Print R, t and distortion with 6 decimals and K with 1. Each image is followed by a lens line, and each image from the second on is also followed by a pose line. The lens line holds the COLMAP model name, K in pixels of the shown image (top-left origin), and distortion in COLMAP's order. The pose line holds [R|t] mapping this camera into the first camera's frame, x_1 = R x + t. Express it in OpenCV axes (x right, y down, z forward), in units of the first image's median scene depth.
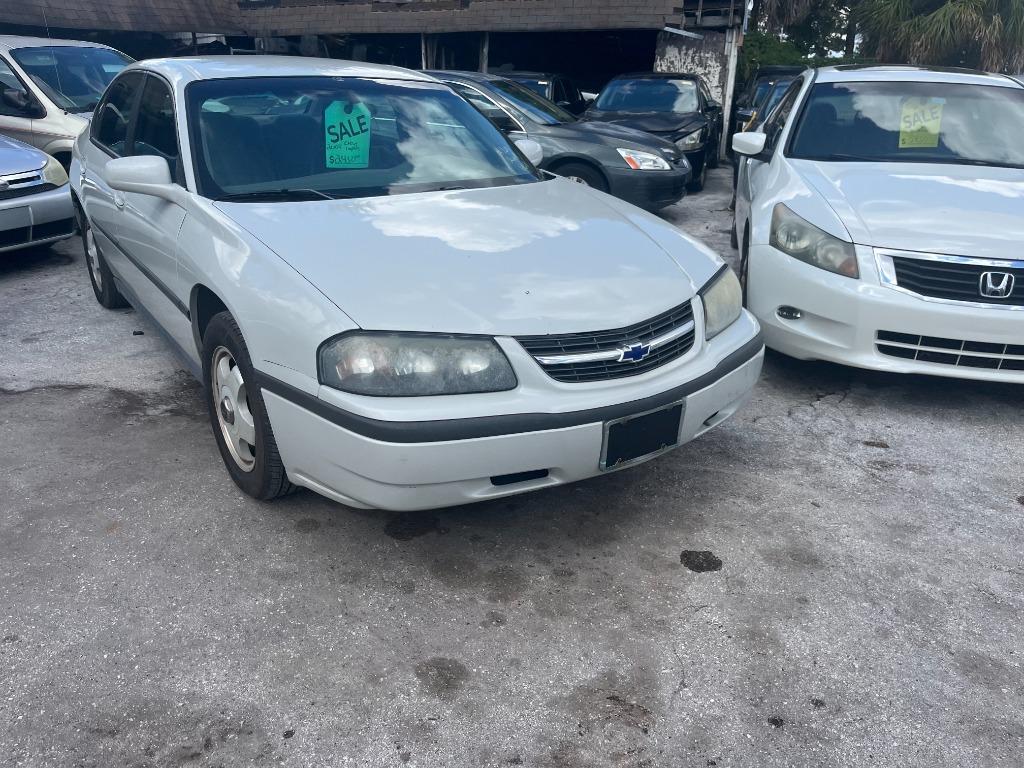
lens RADIAL K [[777.2, 0, 492.3], [0, 777.2, 378.0], [0, 0, 1]] dist [0.070777, -0.100382]
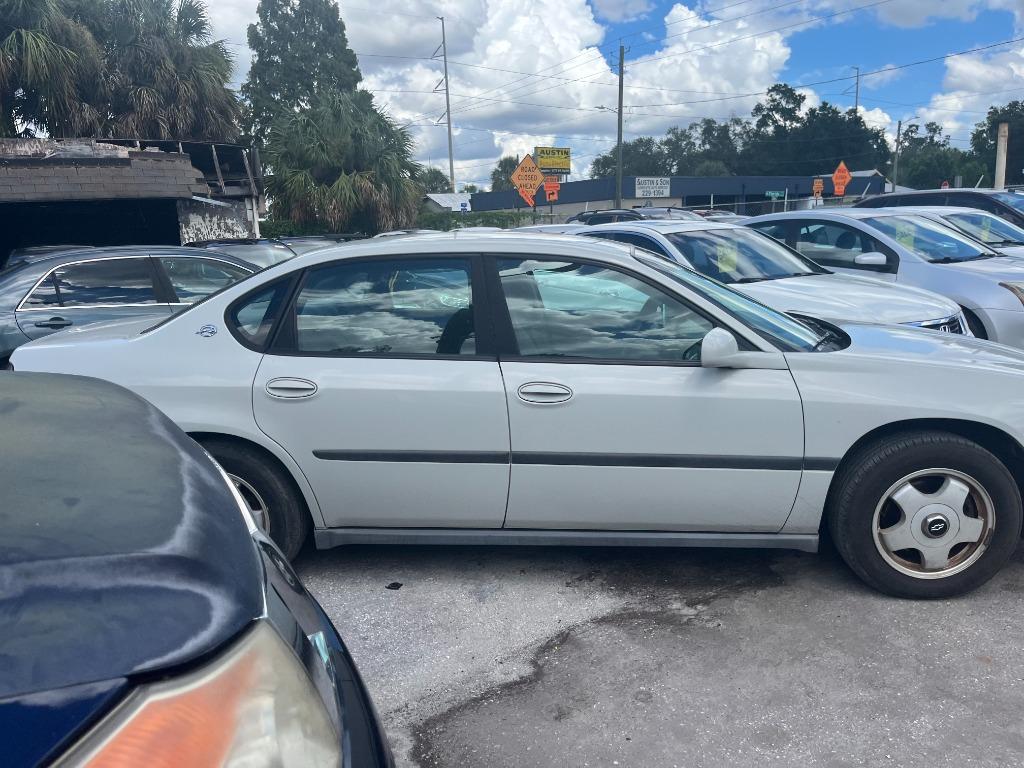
lens RADIAL K [[782.5, 0, 492.9], [0, 782.5, 385.1], [0, 0, 1]] dist [0.068992, -0.100910]
pose [[0.648275, -0.188074, 0.737812, -1.314429], [0.318596, 0.947108, -0.038508, -0.260289], [-0.691546, 0.260028, 0.673907, 0.542489]]
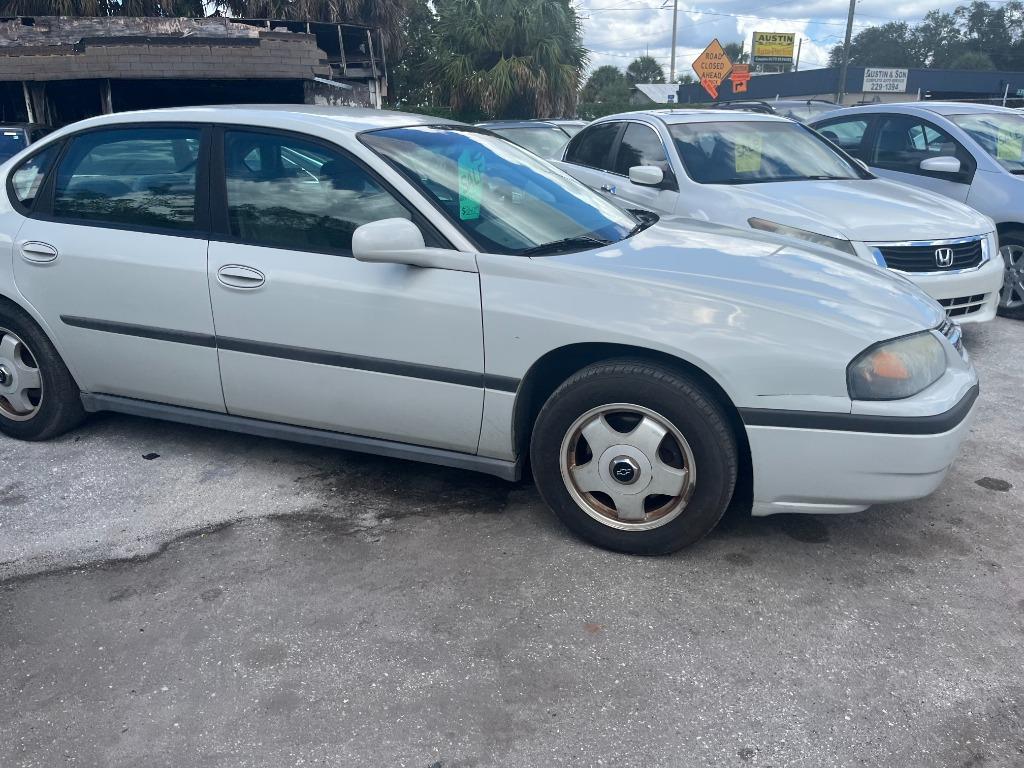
lens RADIAL K [[777.2, 0, 492.3], [0, 777.2, 378.0], [0, 0, 1]] dist [0.070777, -0.100382]
pose [[0.832395, -0.188643, 0.521088, -0.807369], [0.217282, 0.976089, 0.006271, -0.092734], [-0.509811, 0.108003, 0.853480, 0.233029]]
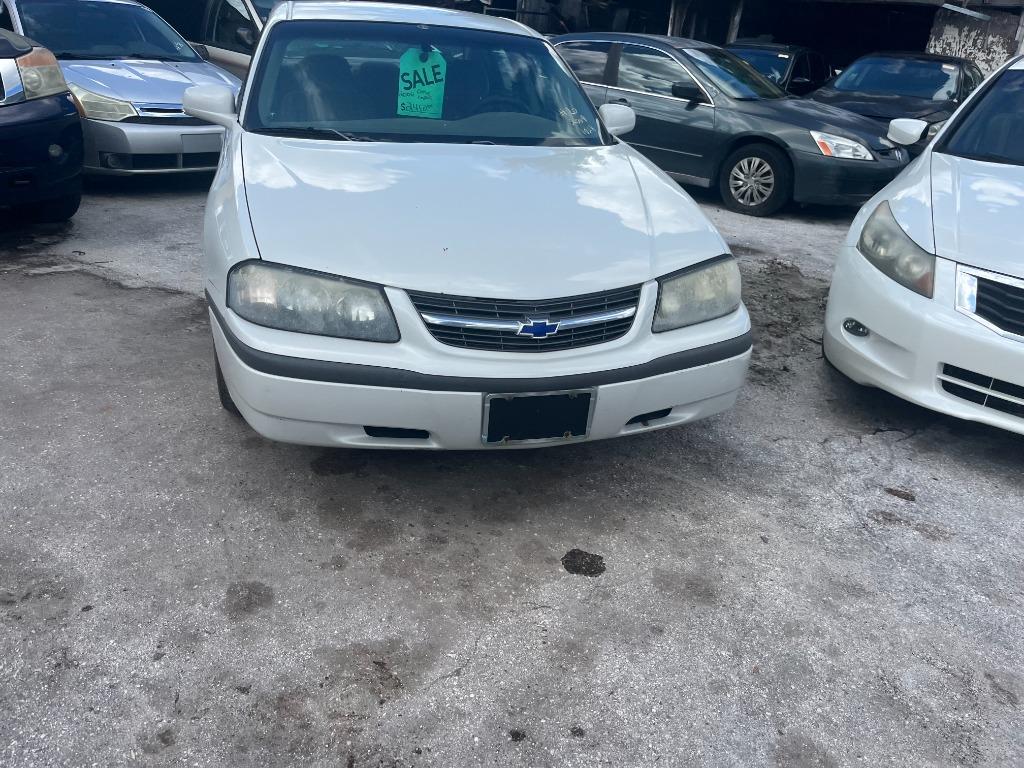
lens RADIAL K [[777.2, 0, 492.3], [0, 777.2, 378.0], [0, 0, 1]] dist [0.070777, -0.100382]
pose [[0.940802, 0.180414, -0.286955, 0.299253], [-0.170118, 0.983556, 0.060634, -0.015344], [0.293176, -0.008229, 0.956023, 0.064996]]
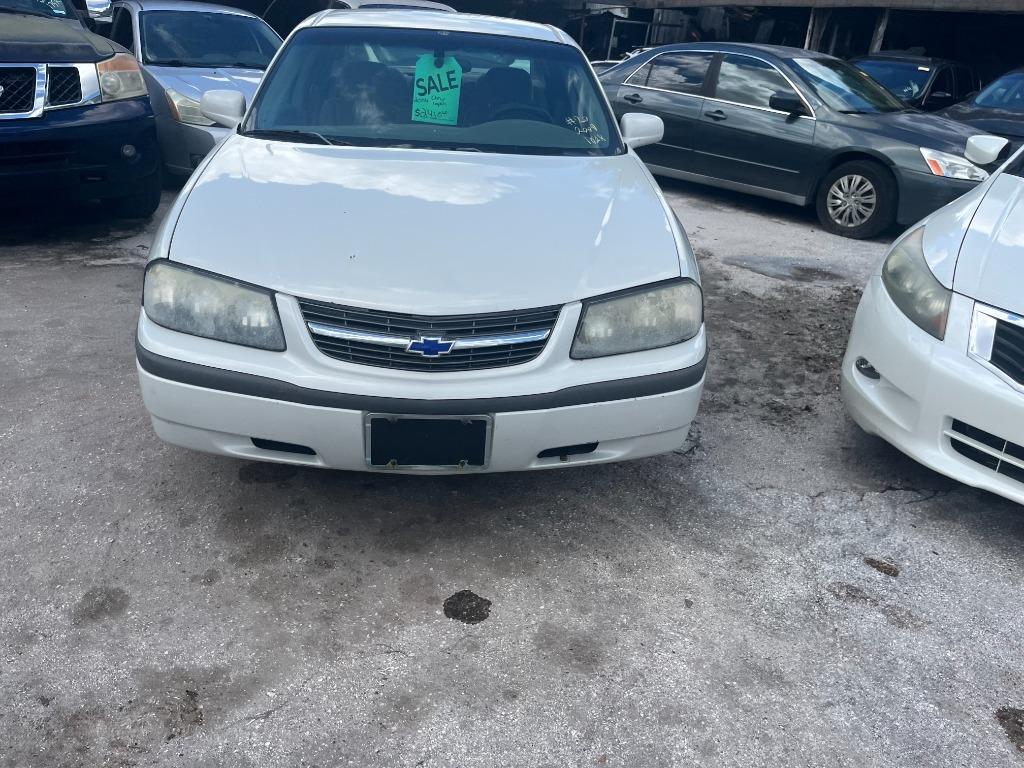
lens RADIAL K [[772.2, 0, 499.8], [0, 772.2, 365.9], [0, 0, 1]] dist [0.074301, -0.104038]
pose [[0.864956, 0.234326, -0.443781, 0.465630], [-0.228191, 0.971234, 0.068073, -0.064357], [0.446967, 0.042386, 0.893546, 0.195407]]
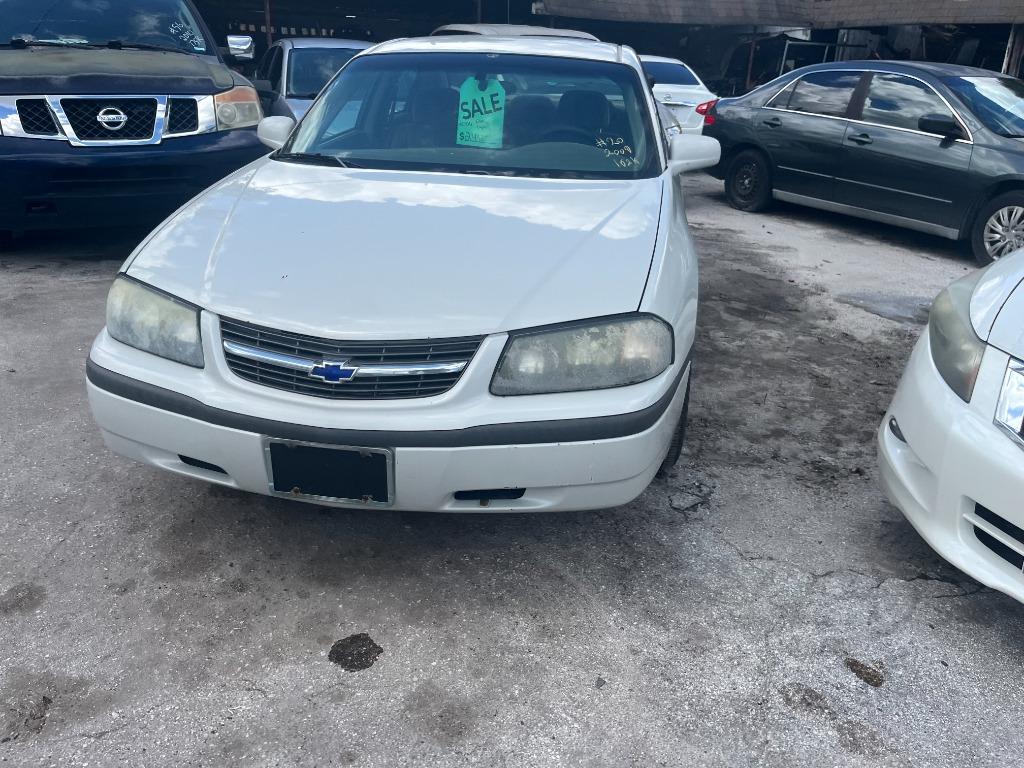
lens RADIAL K [[772.2, 0, 499.8], [0, 772.2, 365.9], [0, 0, 1]] dist [0.074301, -0.104038]
pose [[0.727557, 0.265244, -0.632697, 0.607790], [-0.270495, 0.958434, 0.090752, -0.118044], [0.630470, 0.105114, 0.769063, 0.350014]]
